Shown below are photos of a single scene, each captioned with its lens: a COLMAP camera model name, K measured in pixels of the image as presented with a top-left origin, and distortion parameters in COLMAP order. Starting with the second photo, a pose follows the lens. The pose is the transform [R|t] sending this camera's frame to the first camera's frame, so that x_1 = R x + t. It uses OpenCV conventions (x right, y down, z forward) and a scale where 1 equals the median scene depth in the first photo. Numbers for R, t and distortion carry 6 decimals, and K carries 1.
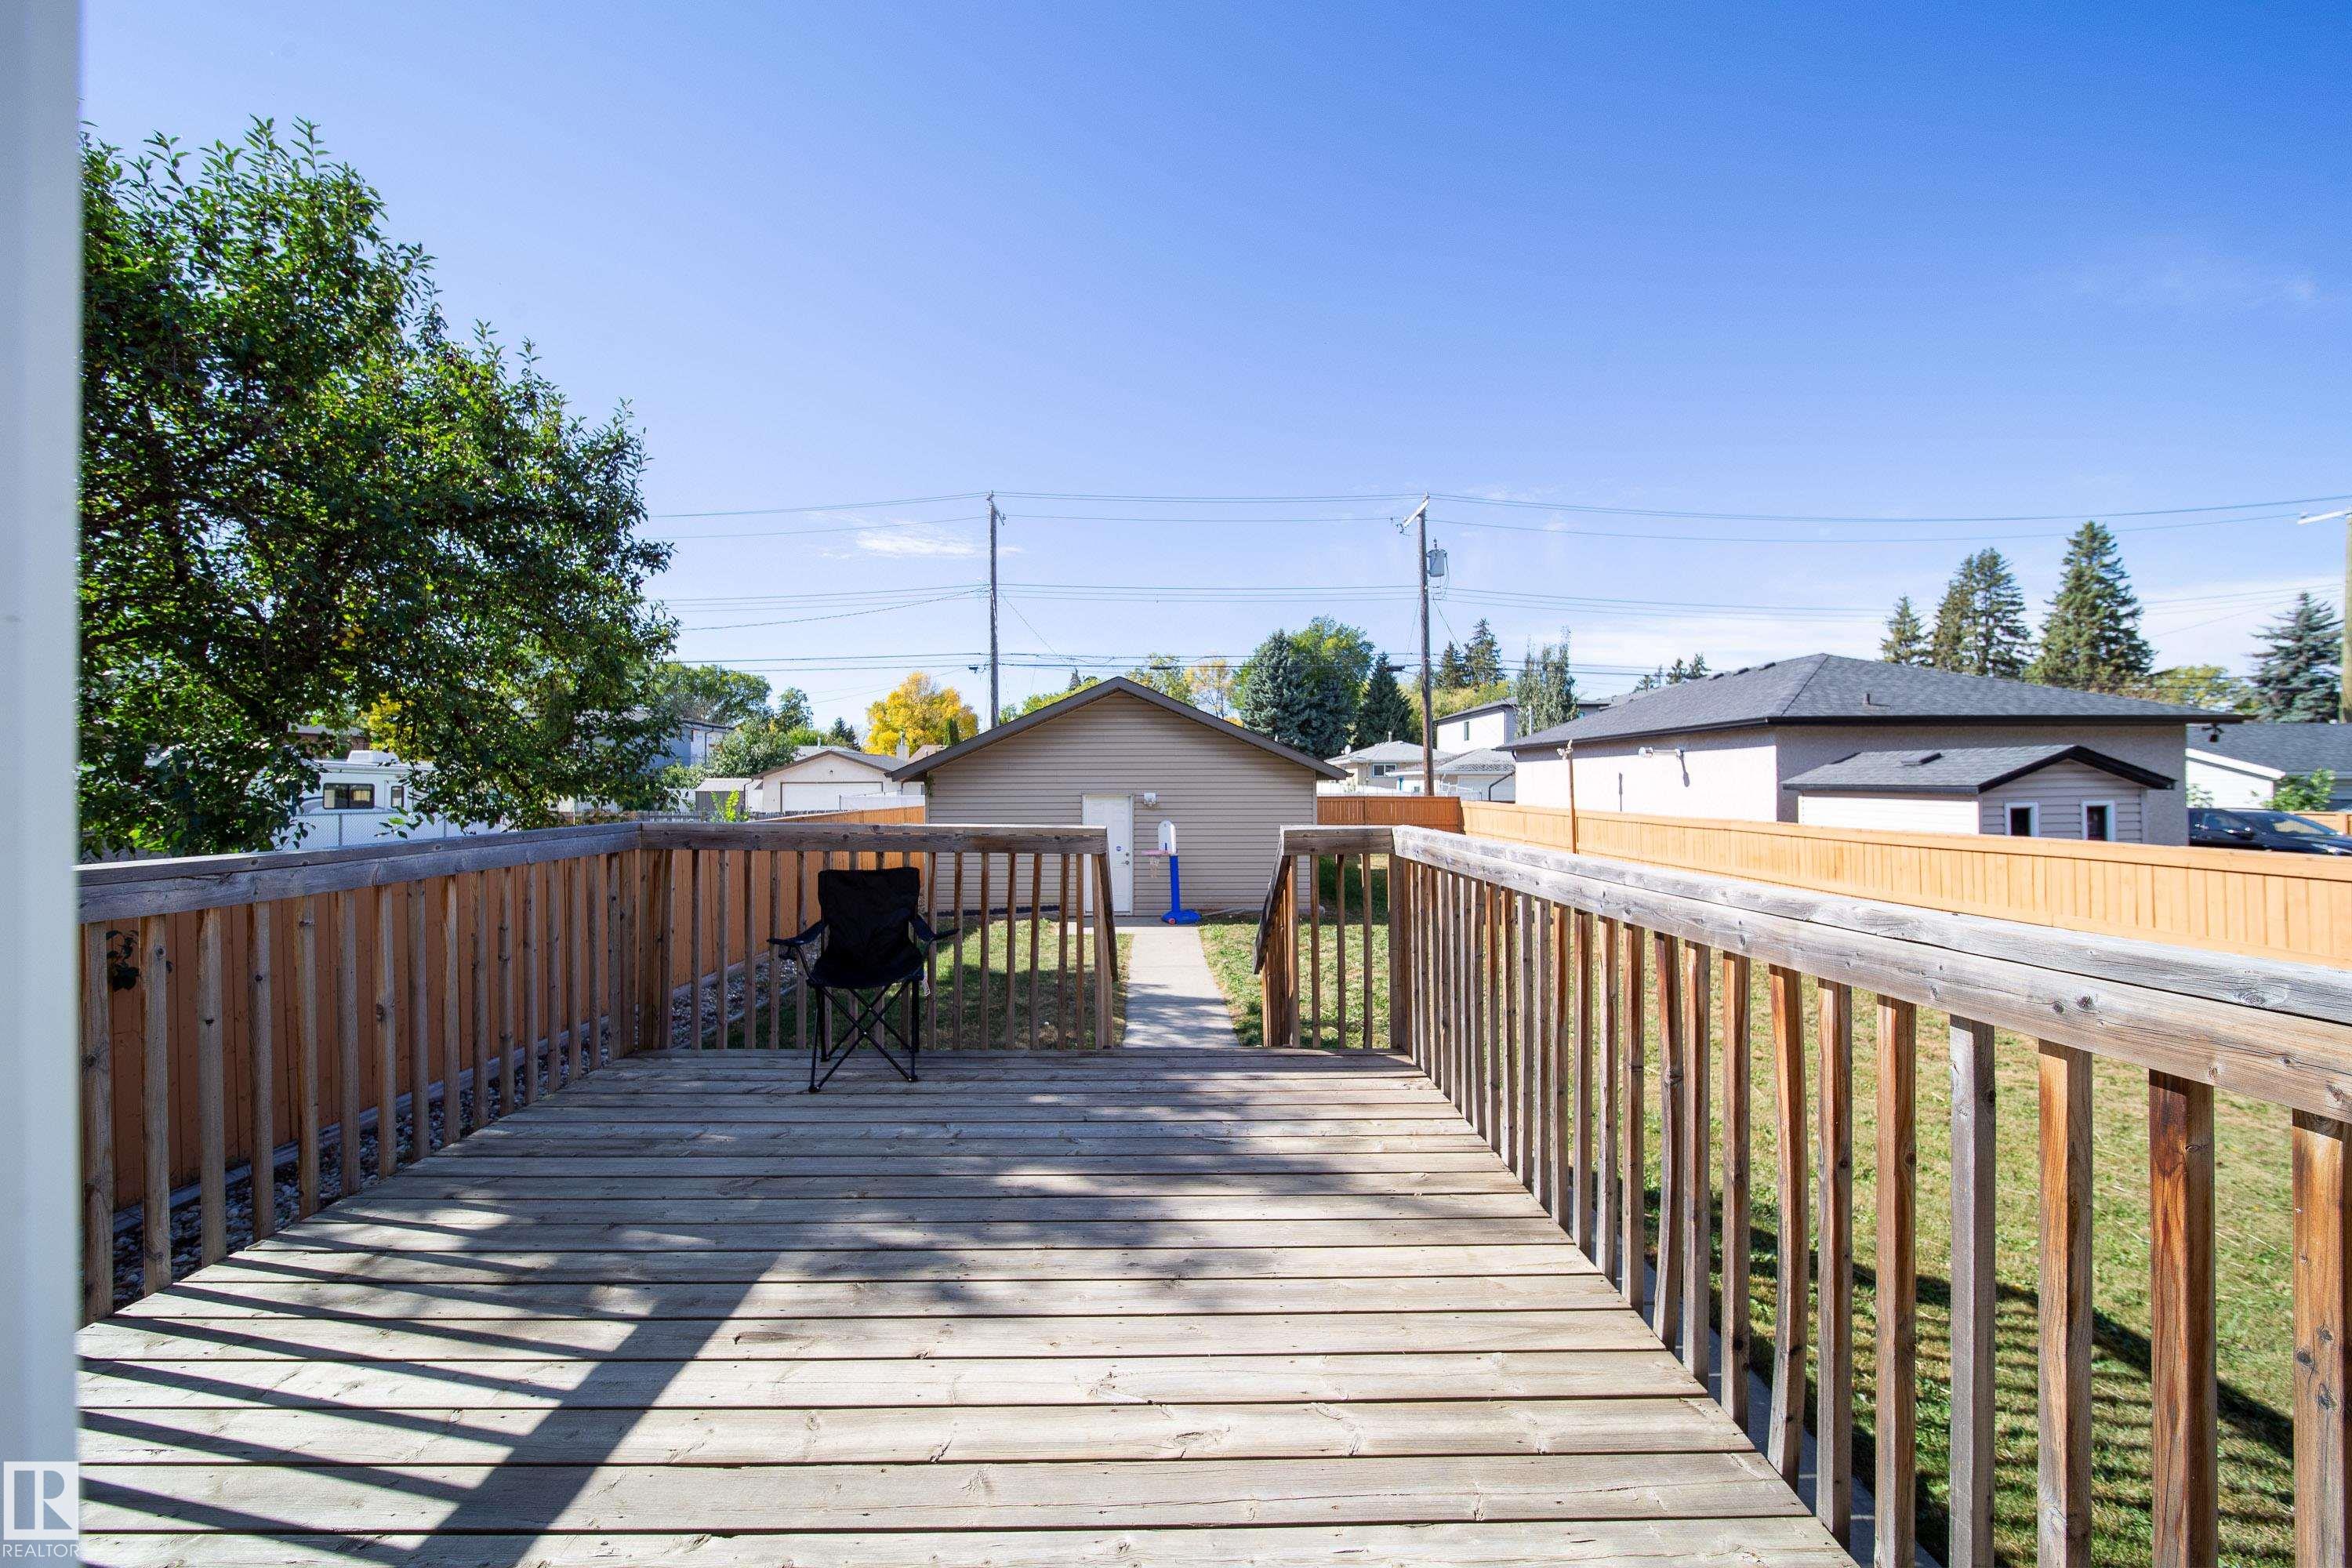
lens RADIAL K [[829.2, 0, 1183.4], [0, 829.2, 794.1], [0, 0, 1]] dist [-0.001275, 0.000078]
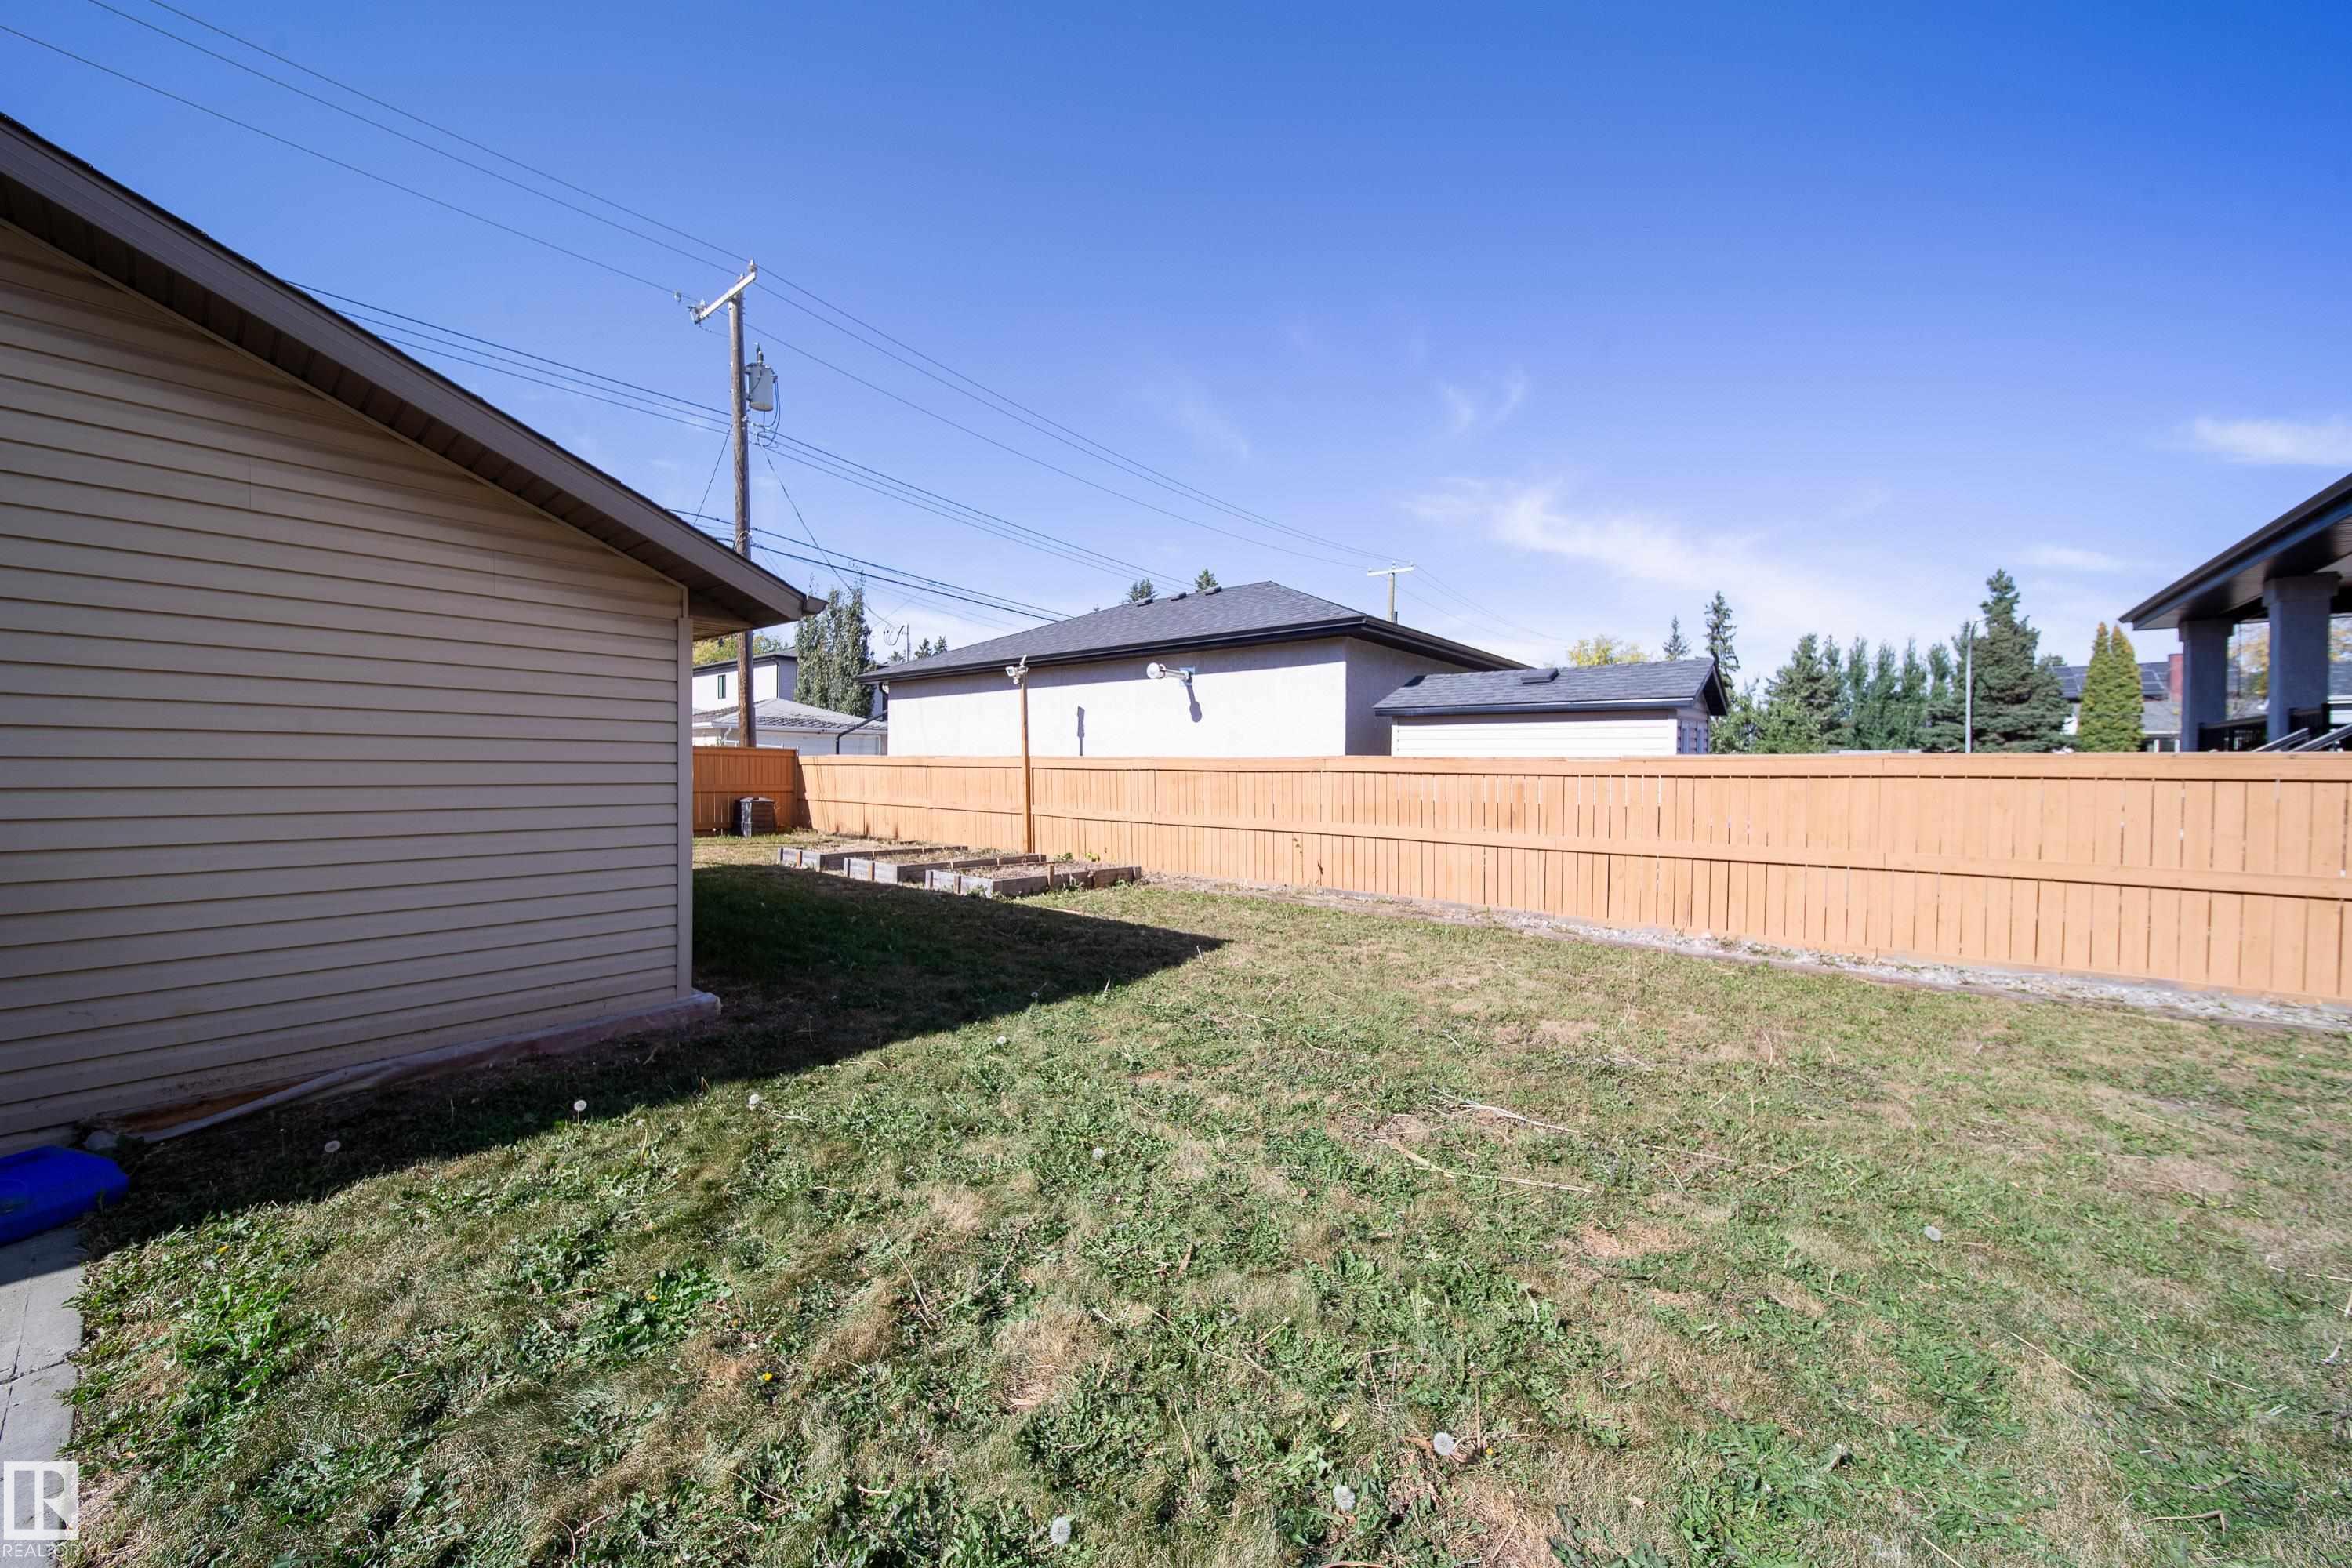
lens RADIAL K [[851.7, 0, 1151.4], [0, 851.7, 793.3], [0, 0, 1]] dist [0.001312, -0.000043]
pose [[0.663806, -0.012208, 0.747805, 0.007666], [-0.000043, 0.999866, 0.016361, 0.026493], [-0.747905, -0.010893, 0.663717, 0.330428]]
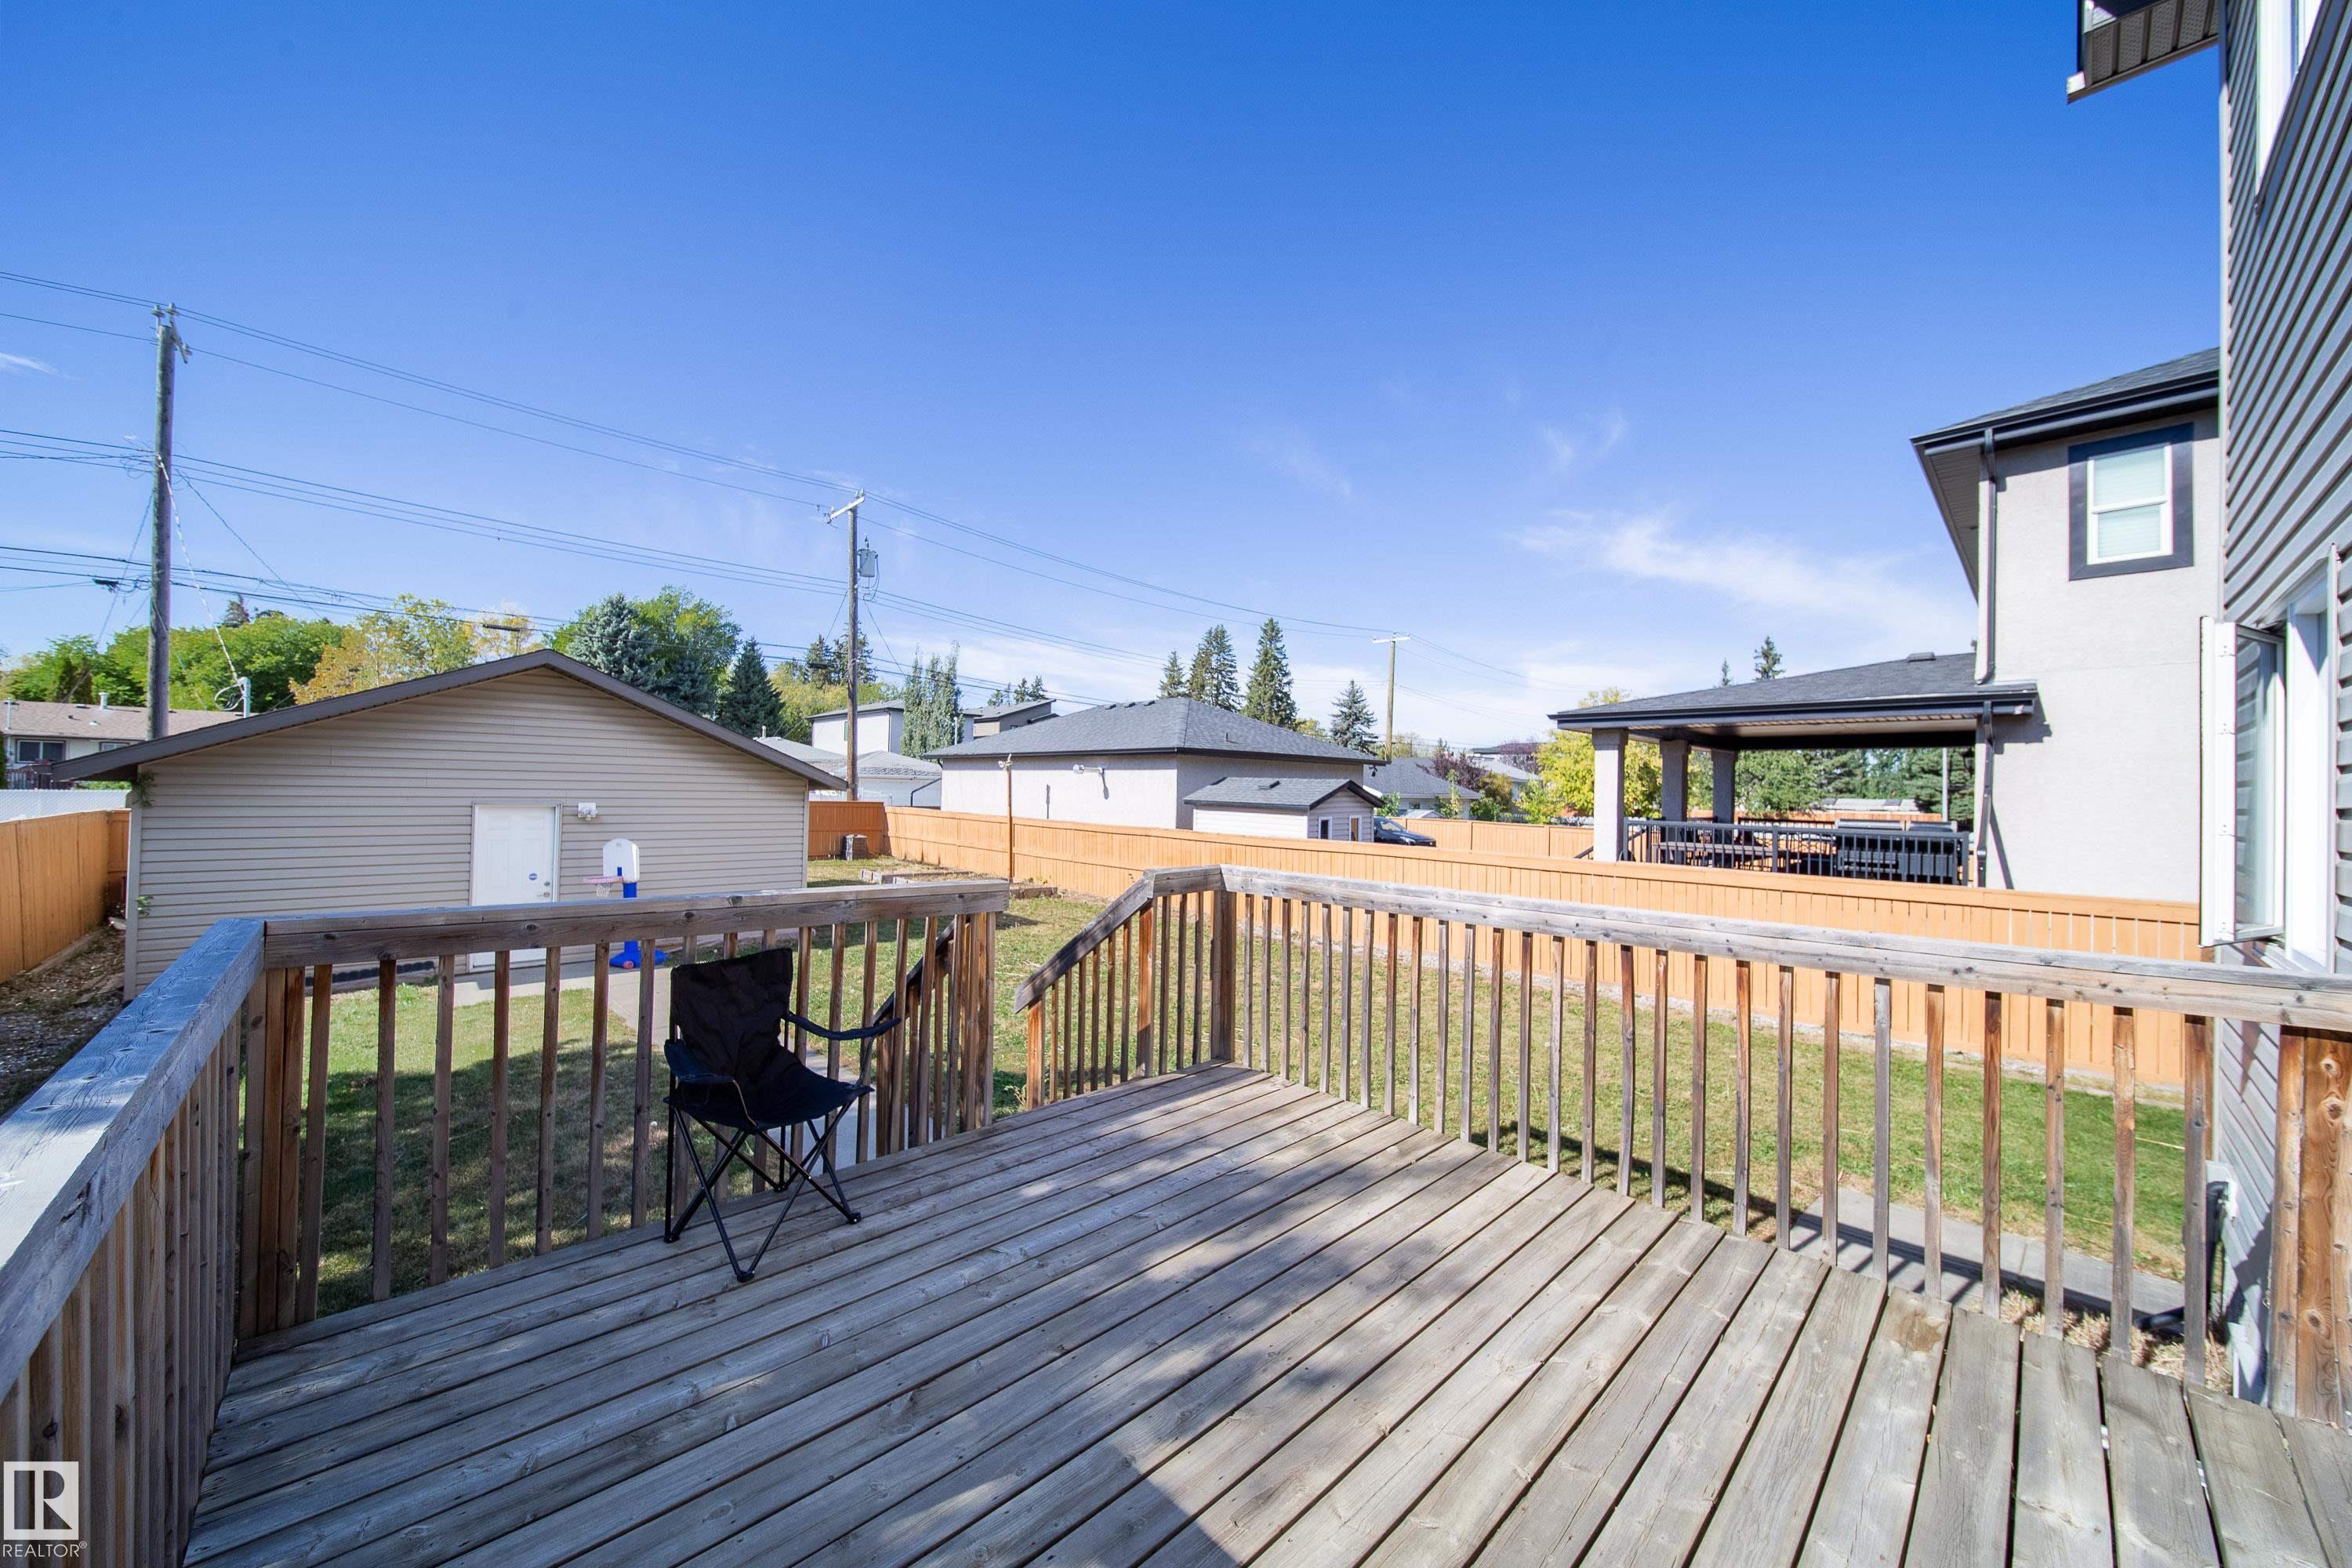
lens RADIAL K [[829.2, 0, 1183.4], [0, 829.2, 794.1], [0, 0, 1]] dist [-0.001275, 0.000078]
pose [[0.735537, 0.015337, 0.677311, -0.078606], [-0.016175, 0.999856, -0.005076, -0.007520], [-0.677291, -0.007222, 0.735680, 0.026193]]
